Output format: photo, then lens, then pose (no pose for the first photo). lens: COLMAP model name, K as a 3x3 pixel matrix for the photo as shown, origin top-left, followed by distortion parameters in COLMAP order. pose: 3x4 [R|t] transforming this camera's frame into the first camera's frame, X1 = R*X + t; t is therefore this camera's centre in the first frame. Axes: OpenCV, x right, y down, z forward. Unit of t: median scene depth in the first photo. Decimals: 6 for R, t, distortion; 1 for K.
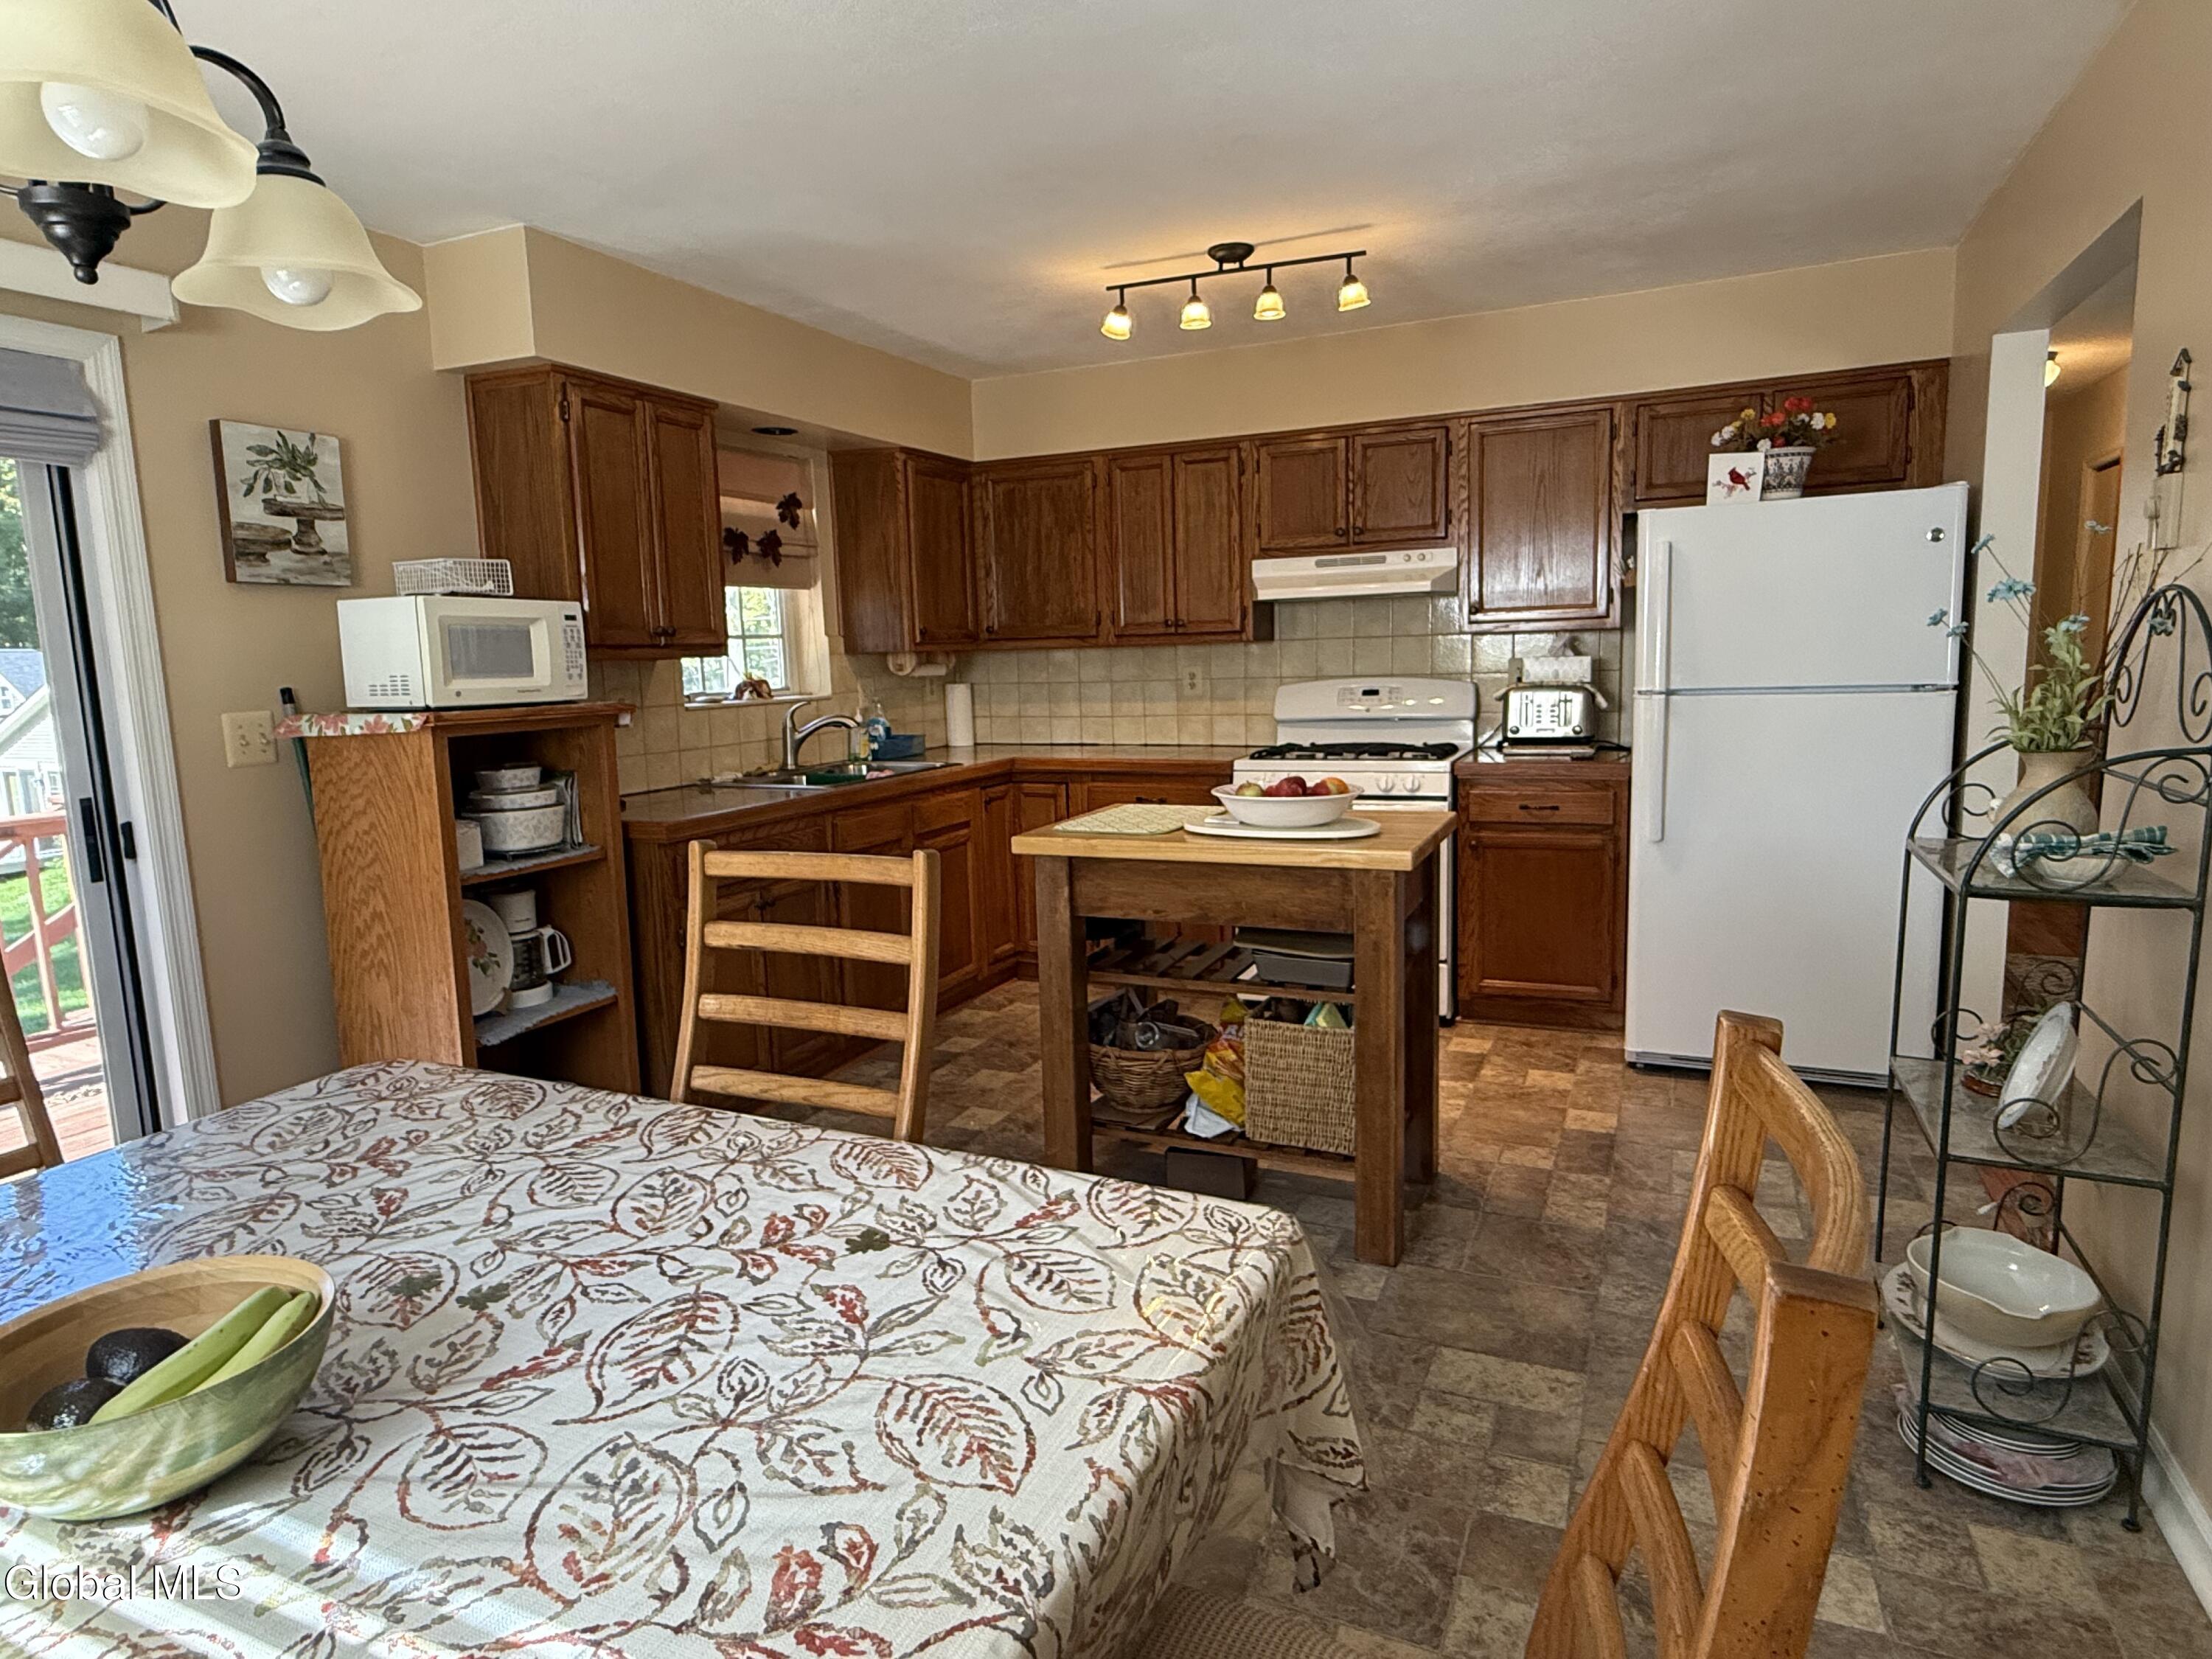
lens RADIAL K [[1254.2, 0, 1092.4], [0, 1254.2, 826.8], [0, 0, 1]] dist [-0.002757, 0.002984]
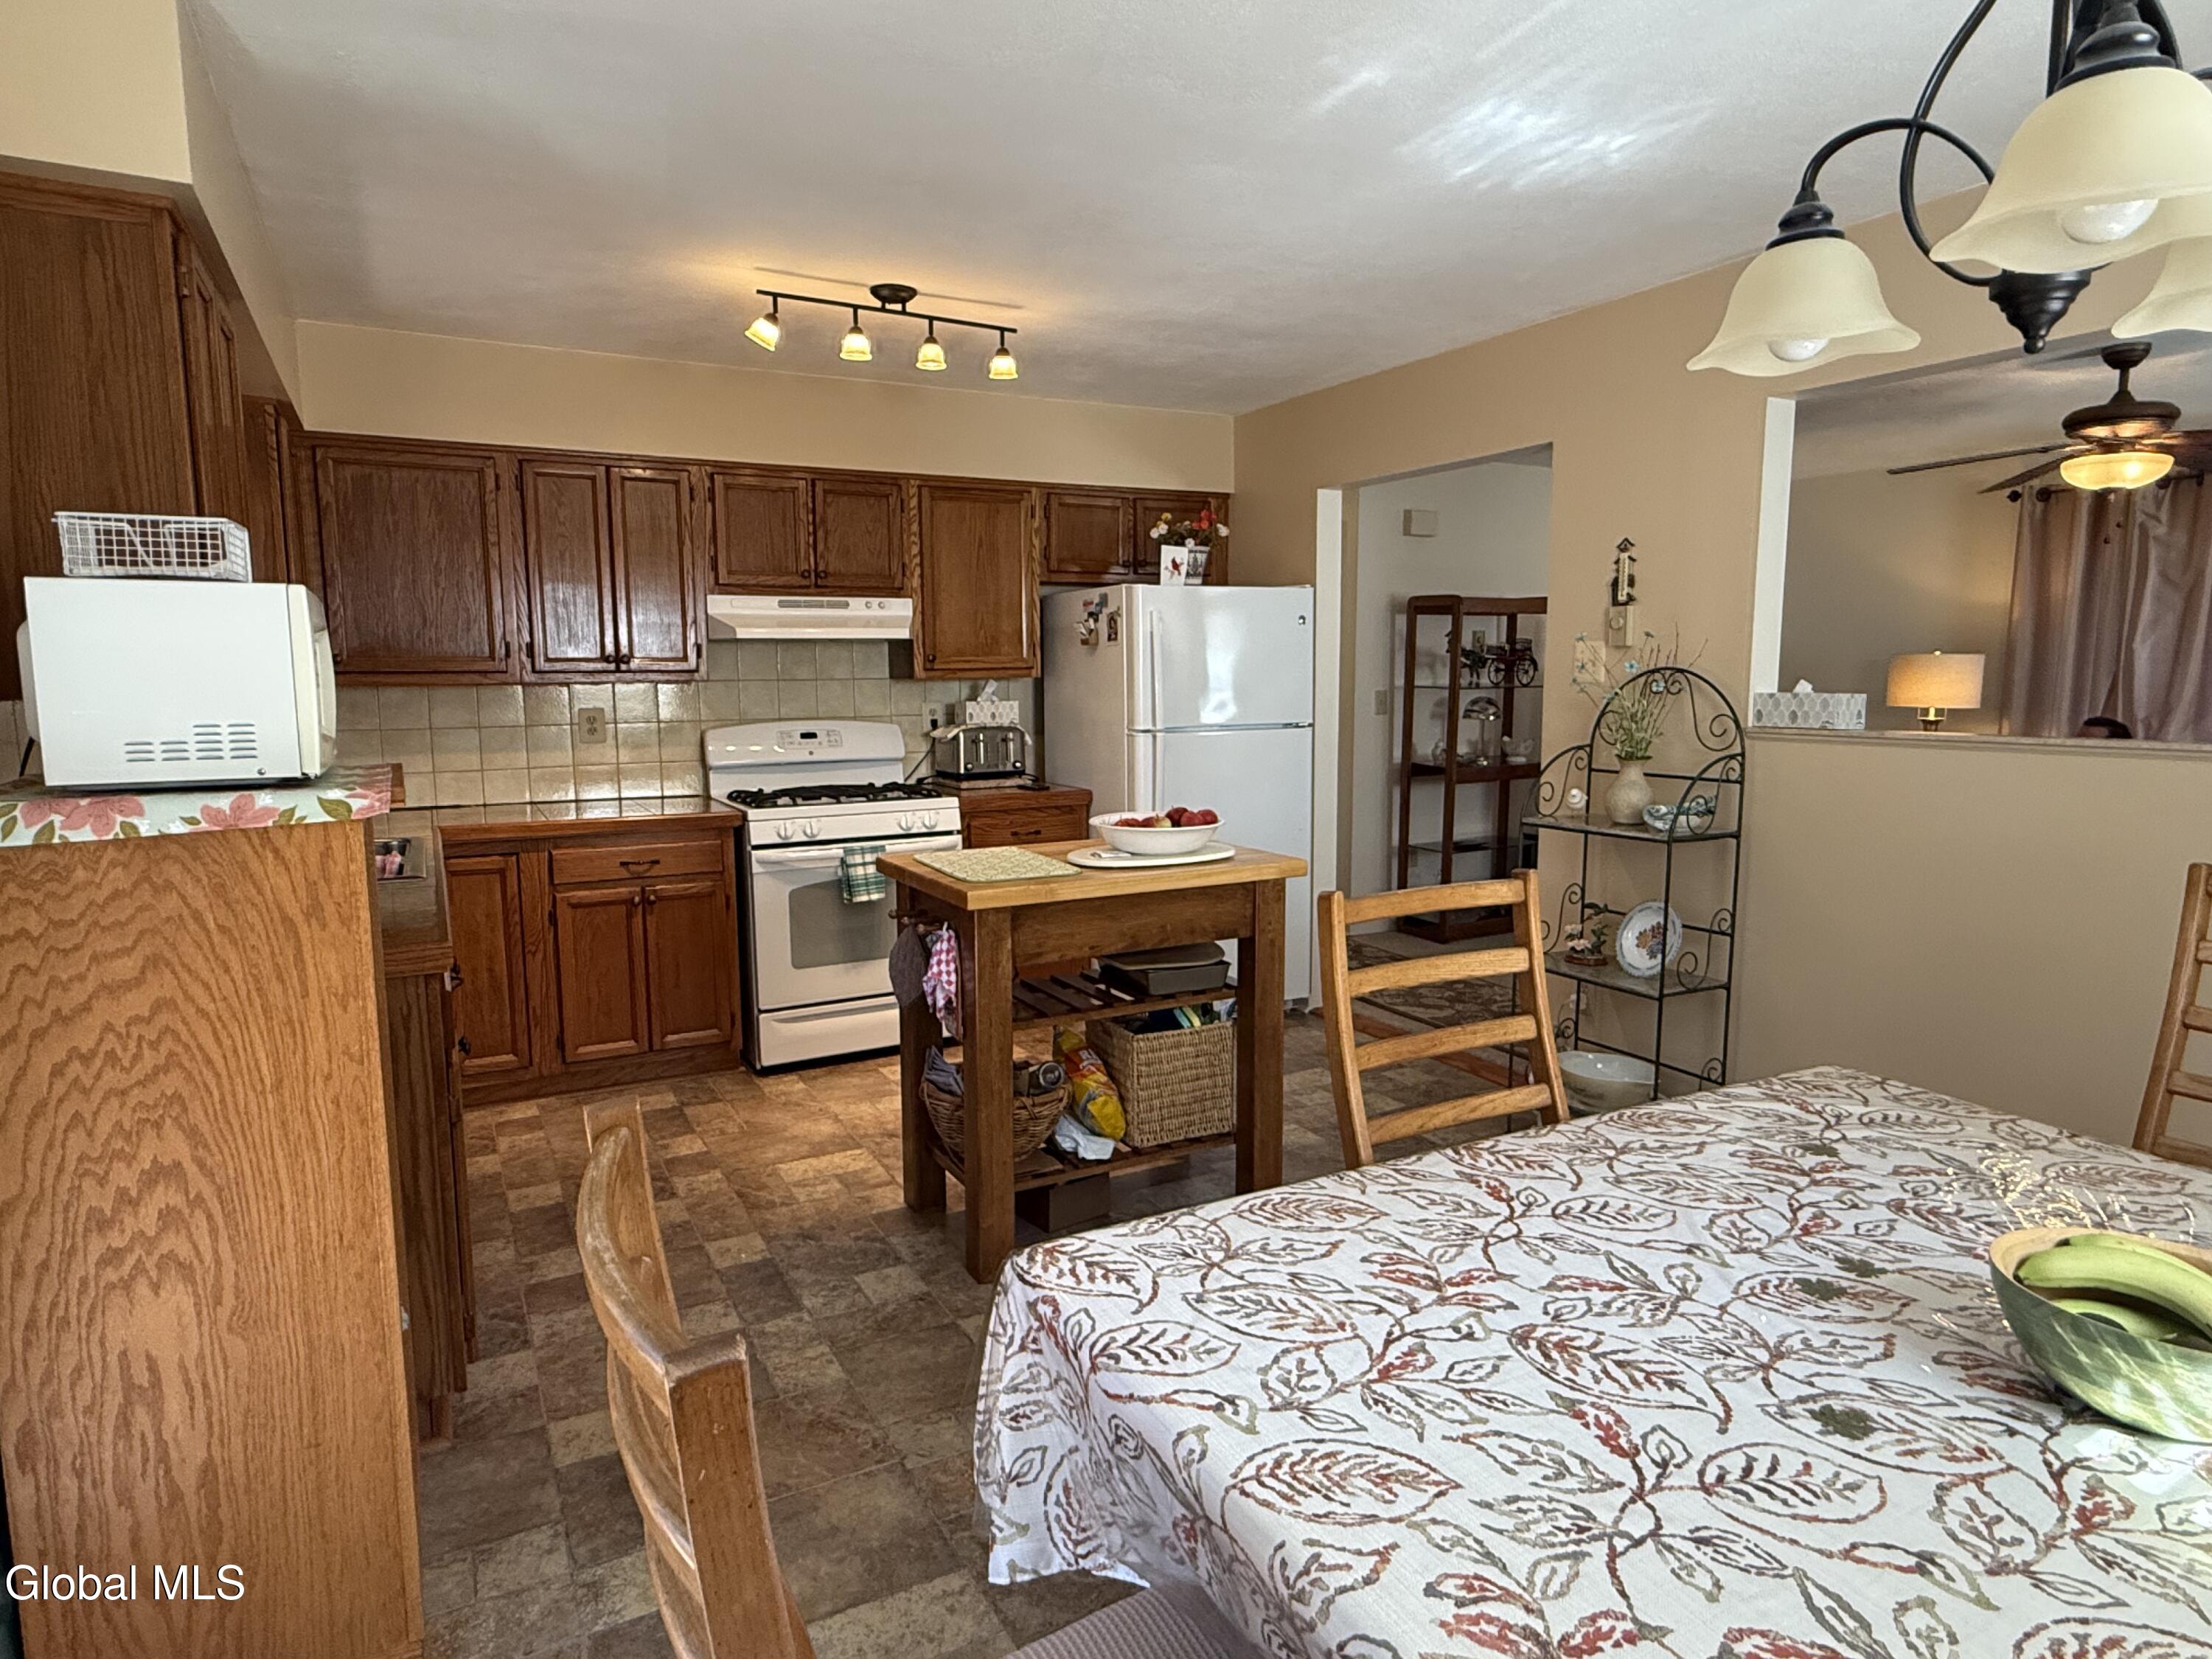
lens RADIAL K [[1278.7, 0, 1100.4], [0, 1278.7, 828.9], [0, 0, 1]] dist [-0.000203, 0.000830]
pose [[0.603075, -0.072368, 0.794395, -0.654500], [0.099245, 0.994945, 0.015295, -0.037802], [-0.791487, 0.069616, 0.607209, 0.299473]]
